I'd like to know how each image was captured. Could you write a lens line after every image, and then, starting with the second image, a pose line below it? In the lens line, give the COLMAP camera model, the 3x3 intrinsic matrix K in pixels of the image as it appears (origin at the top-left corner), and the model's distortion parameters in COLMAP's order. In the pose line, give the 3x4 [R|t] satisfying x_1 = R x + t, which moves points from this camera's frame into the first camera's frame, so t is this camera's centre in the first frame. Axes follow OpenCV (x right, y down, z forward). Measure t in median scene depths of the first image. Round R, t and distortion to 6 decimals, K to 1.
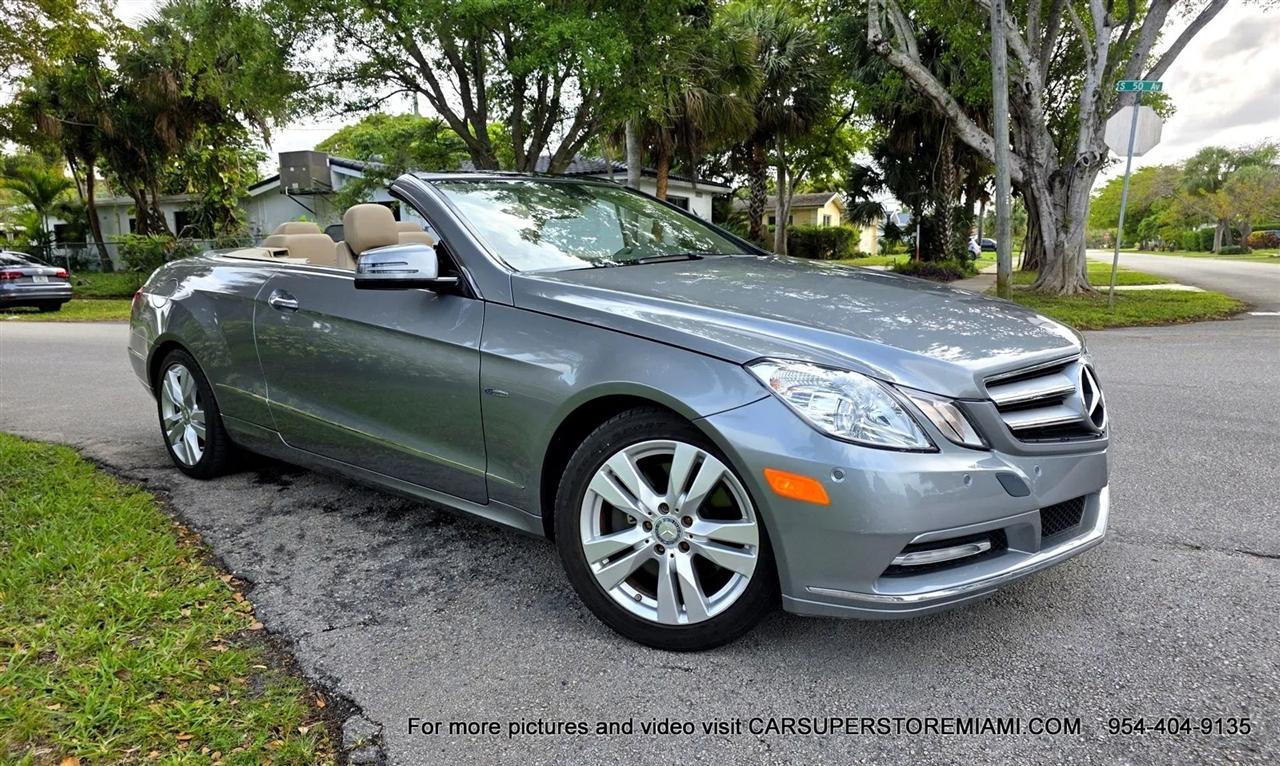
lens RADIAL K [[854.3, 0, 638.7], [0, 854.3, 363.6], [0, 0, 1]] dist [0.043914, -0.036875]
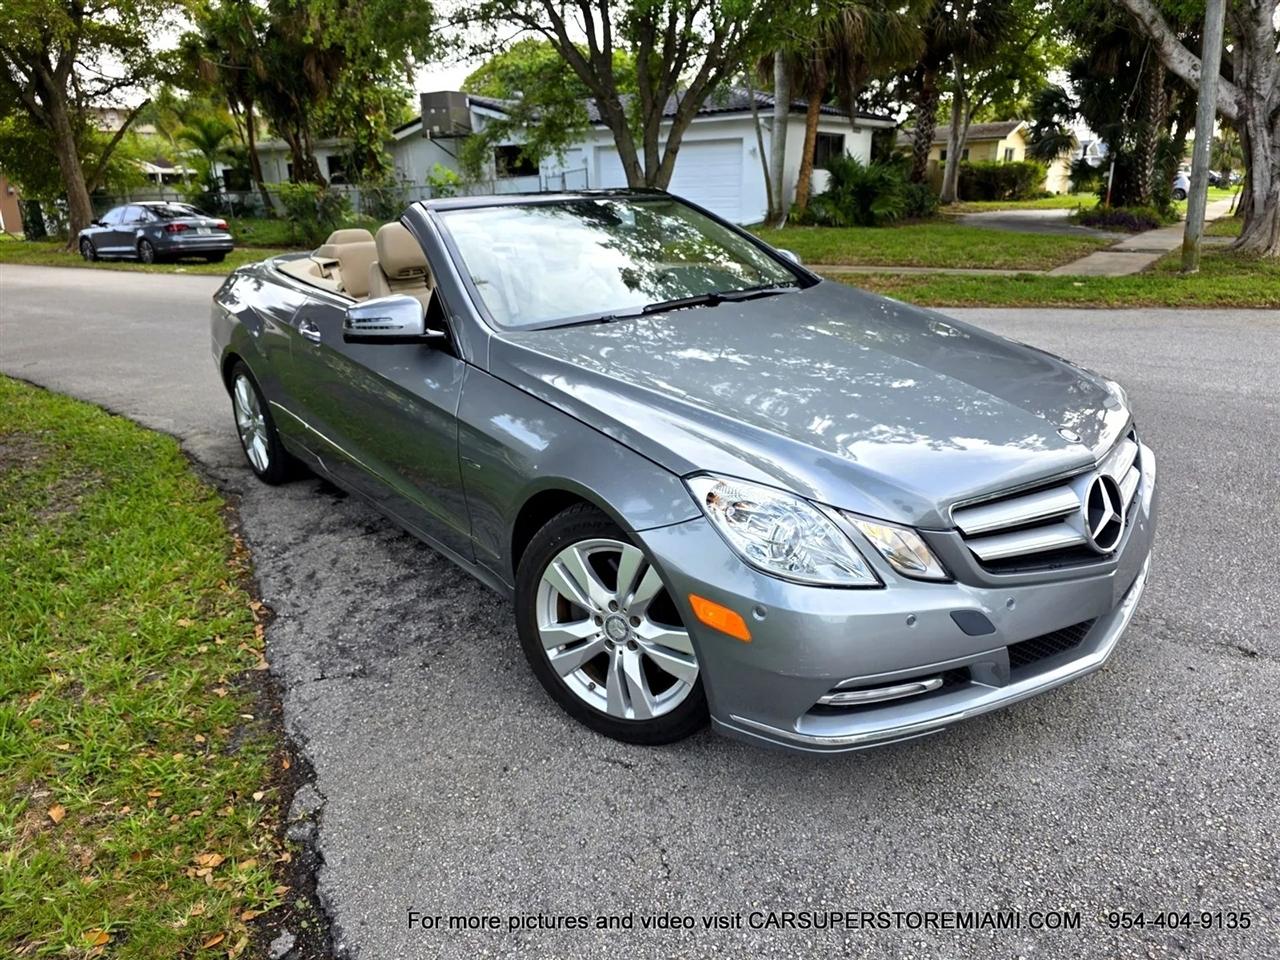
lens RADIAL K [[863.6, 0, 632.6], [0, 863.6, 478.5], [0, 0, 1]] dist [0.033899, -0.031748]
pose [[0.985926, 0.048142, -0.160103, 0.111867], [-0.017939, 0.982578, 0.184985, -0.086359], [0.166220, -0.179510, 0.969612, 0.042960]]
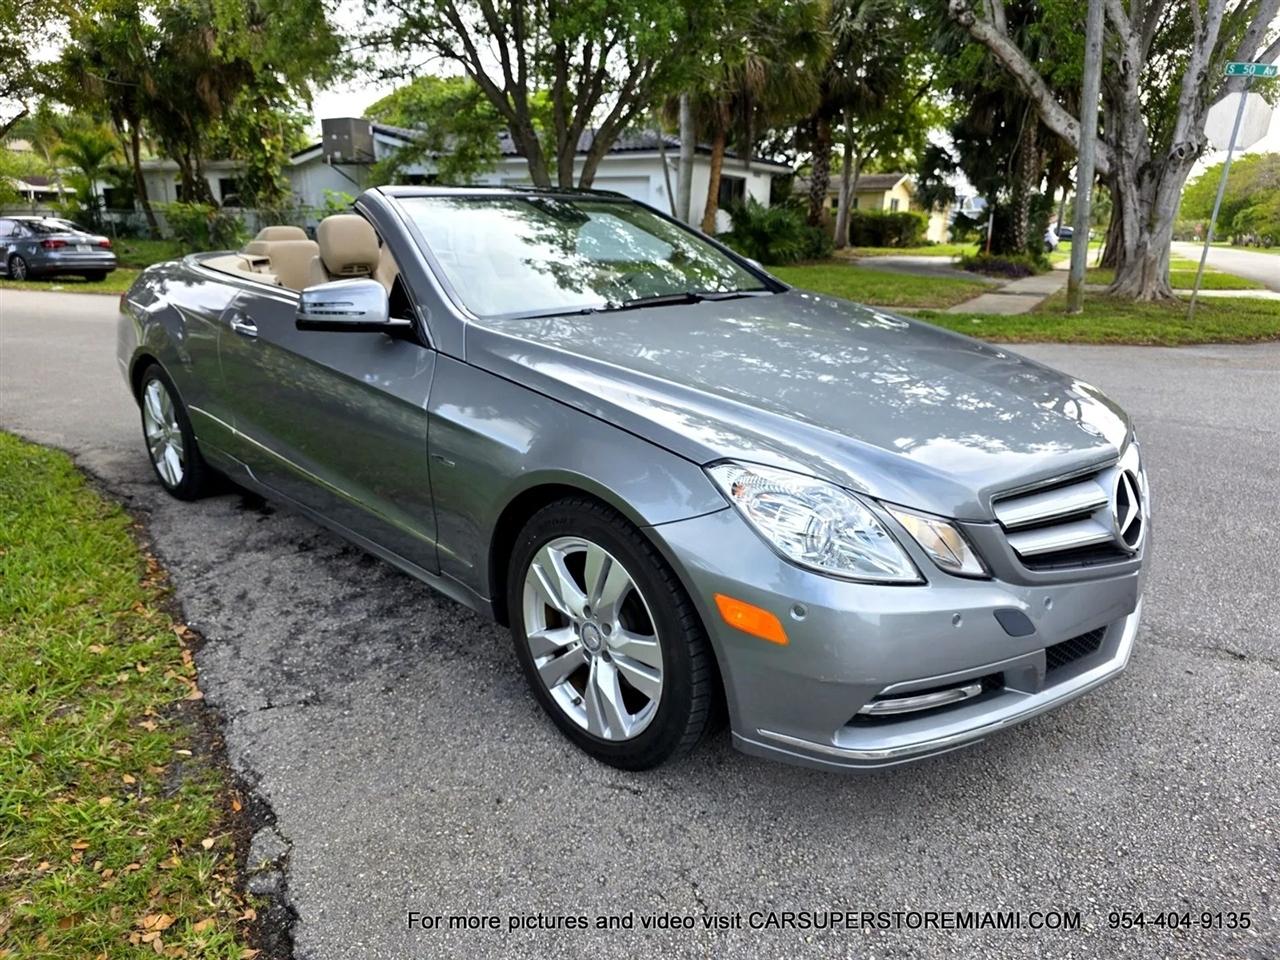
lens RADIAL K [[871.3, 0, 634.3], [0, 871.3, 465.3], [0, 0, 1]] dist [0.026687, -0.025403]
pose [[0.997664, 0.043583, -0.052599, 0.047170], [-0.036448, 0.990882, 0.129707, -0.055076], [0.057772, -0.127487, 0.990156, 0.072420]]
